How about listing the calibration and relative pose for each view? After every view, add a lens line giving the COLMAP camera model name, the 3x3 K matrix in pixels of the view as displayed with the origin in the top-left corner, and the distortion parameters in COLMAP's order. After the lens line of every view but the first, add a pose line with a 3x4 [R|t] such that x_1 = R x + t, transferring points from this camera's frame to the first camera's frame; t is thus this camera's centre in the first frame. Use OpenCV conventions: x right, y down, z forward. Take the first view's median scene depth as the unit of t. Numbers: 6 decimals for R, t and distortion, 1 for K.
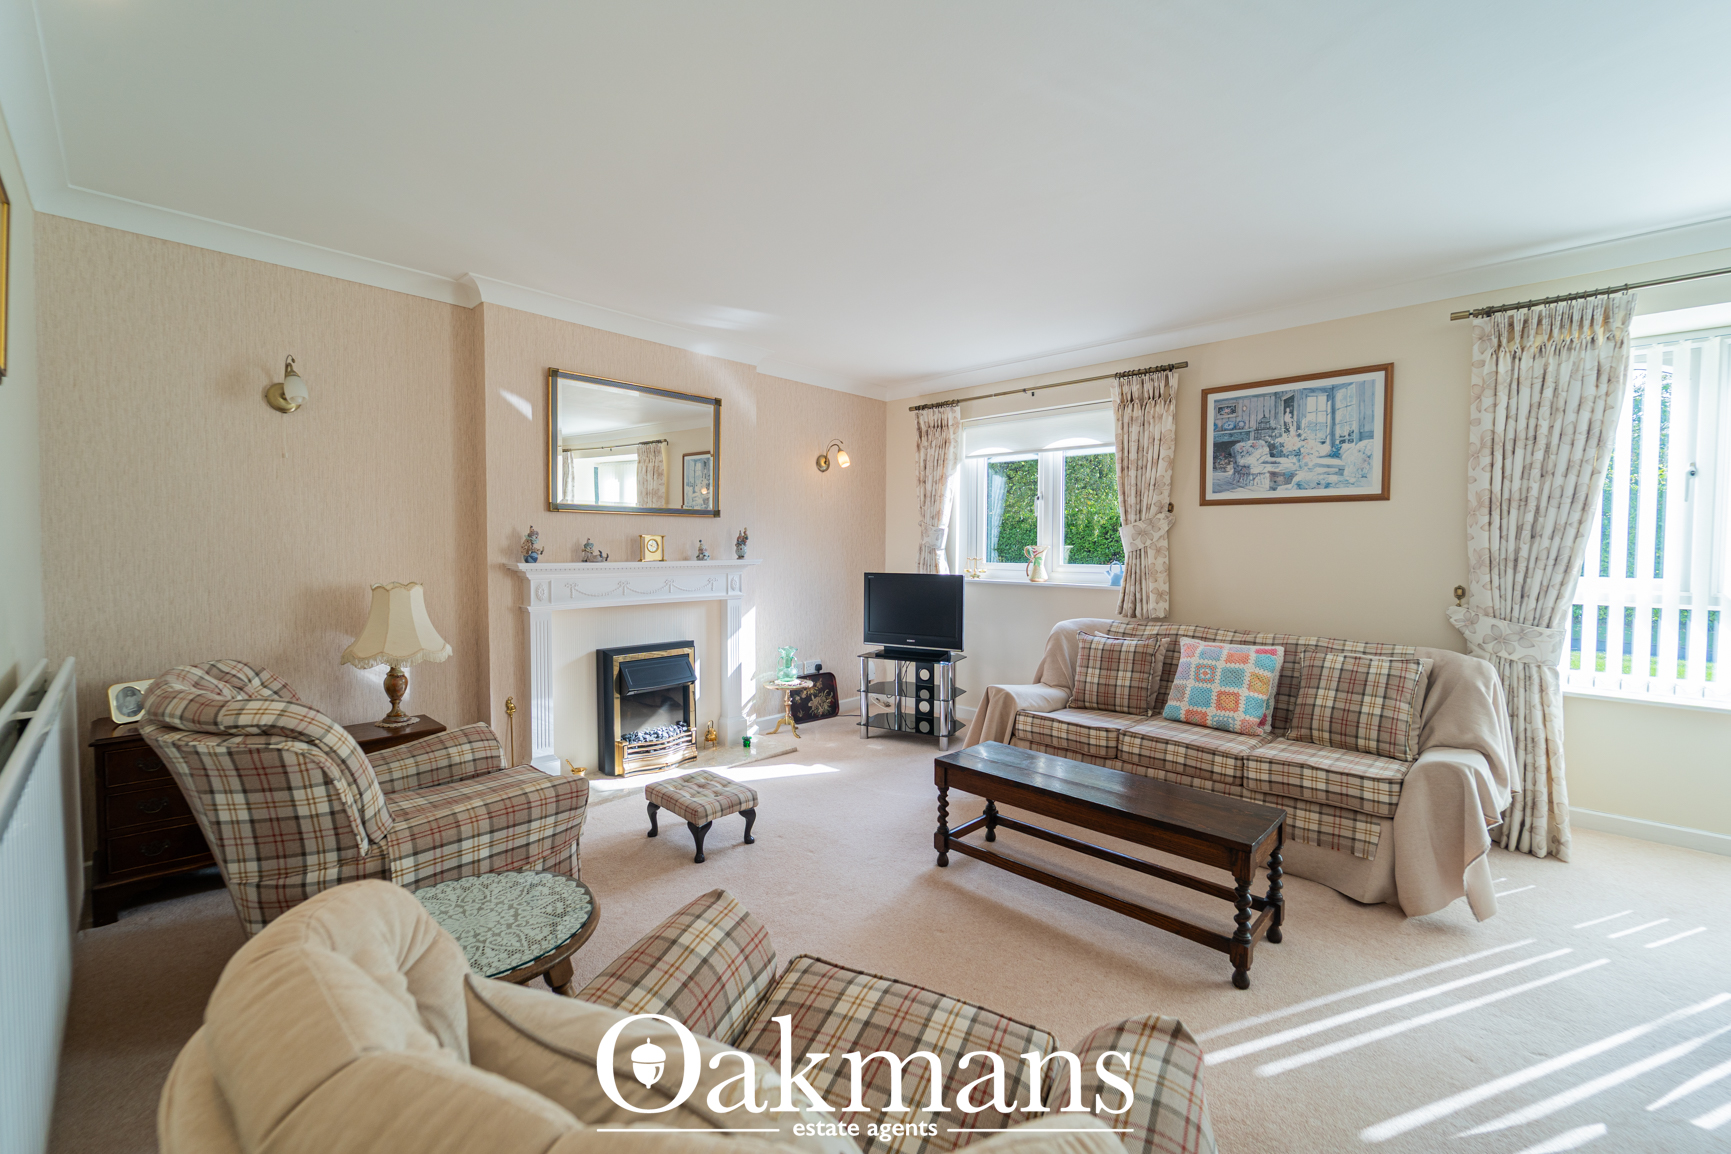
lens RADIAL K [[704.4, 0, 873.9], [0, 704.4, 570.4], [0, 0, 1]] dist [0.001708, -0.001859]
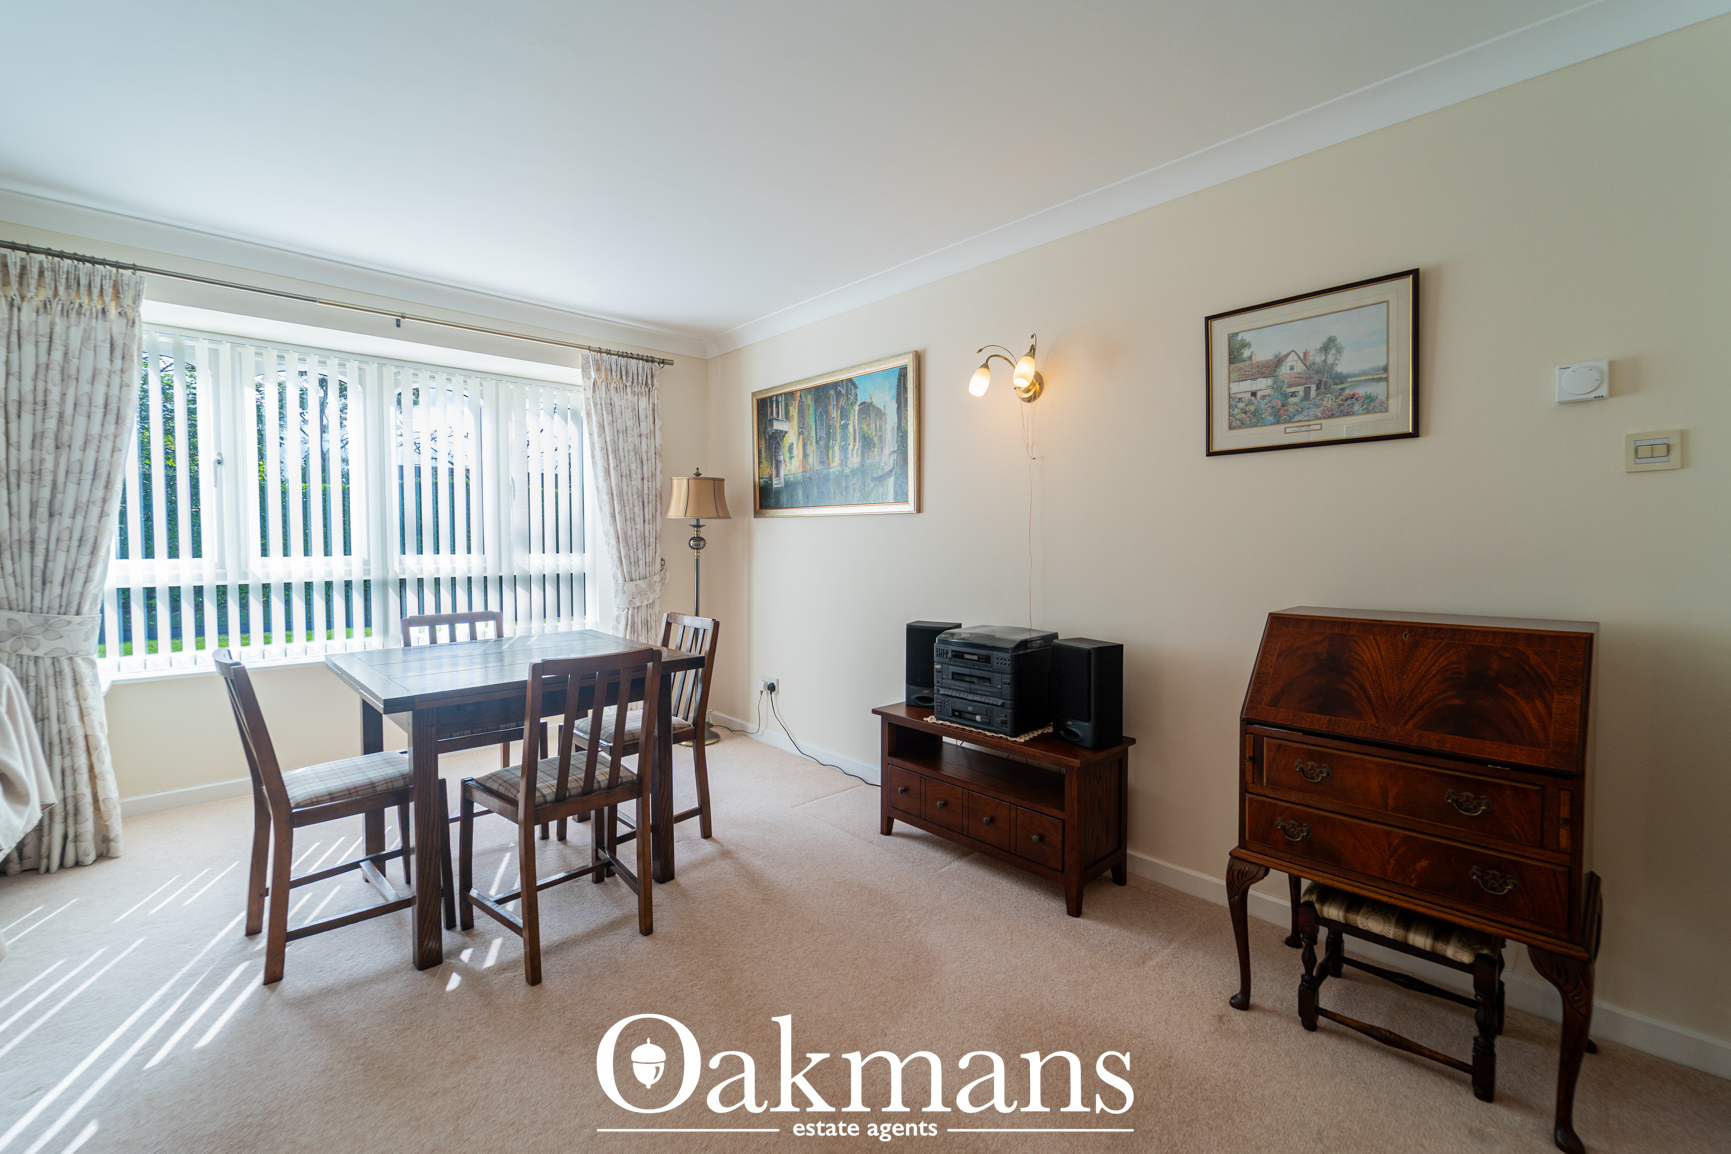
lens RADIAL K [[704.4, 0, 874.8], [0, 704.4, 567.5], [0, 0, 1]] dist [0.001708, -0.001859]
pose [[0.050377, -0.044082, 0.997757, 0.090009], [0.039009, 0.998350, 0.042139, 0.019474], [-0.997968, 0.036799, 0.052013, -0.074628]]
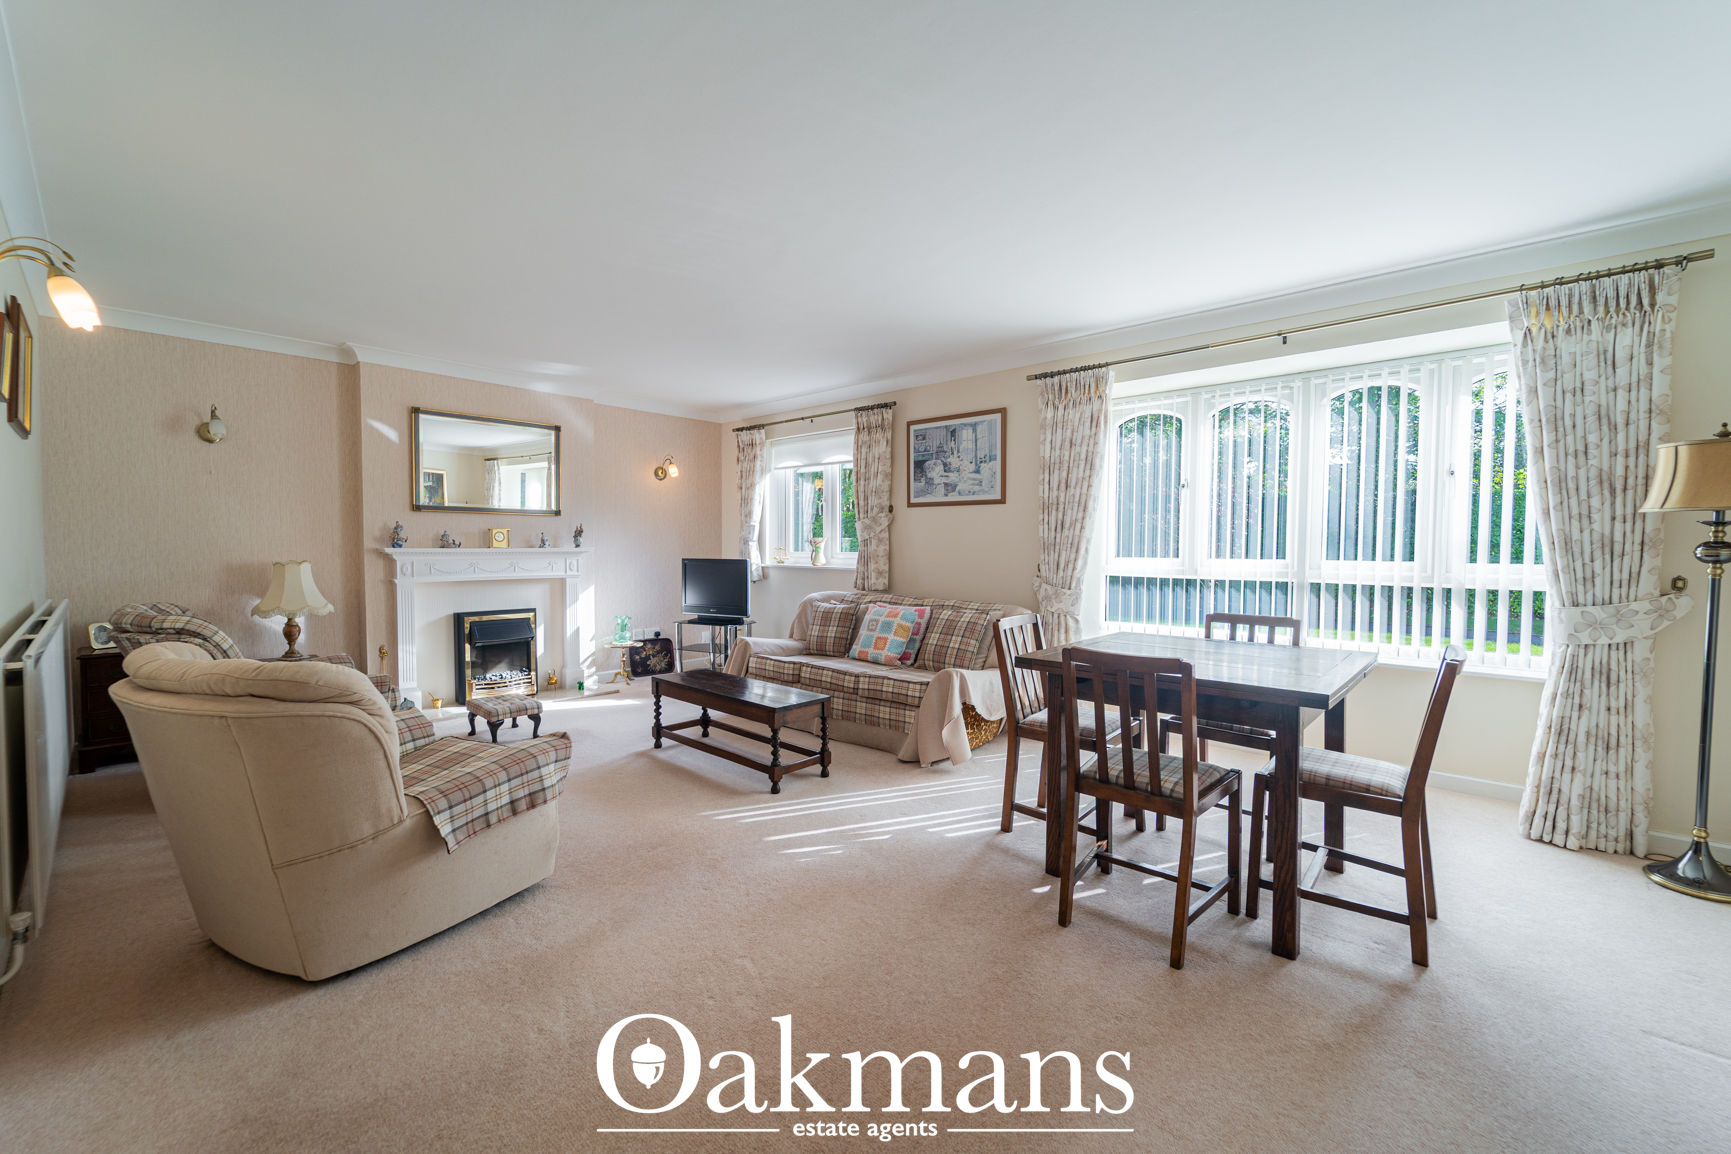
lens RADIAL K [[704.4, 0, 877.2], [0, 704.4, 571.7], [0, 0, 1]] dist [0.001708, -0.001859]
pose [[0.999827, -0.000443, 0.018606, 0.470197], [0.000403, 0.999998, 0.002162, 0.036309], [-0.018607, -0.002154, 0.999825, -0.441432]]
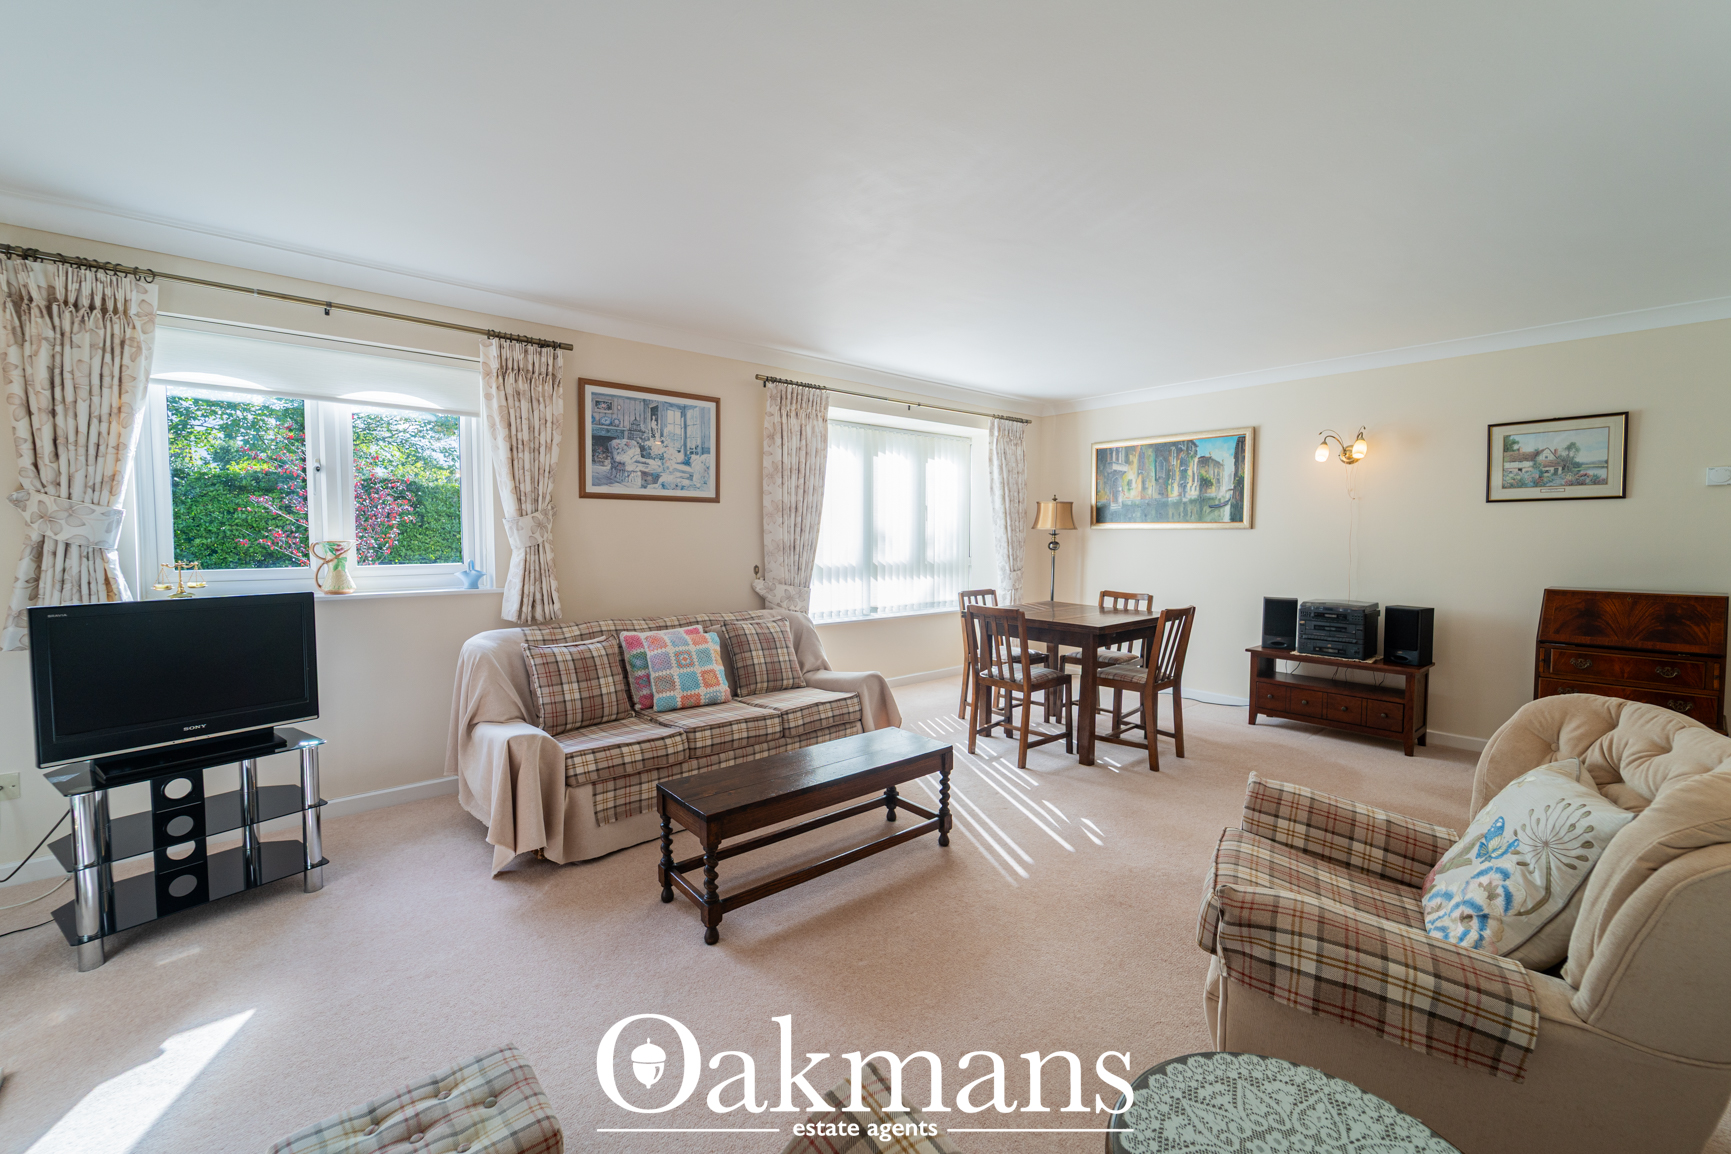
lens RADIAL K [[704.4, 0, 855.7], [0, 704.4, 570.7], [0, 0, 1]] dist [0.001708, -0.001859]
pose [[0.099933, -0.057404, 0.993337, -0.581154], [0.035077, 0.997917, 0.054140, -0.038170], [-0.994376, 0.029433, 0.101739, 0.652306]]
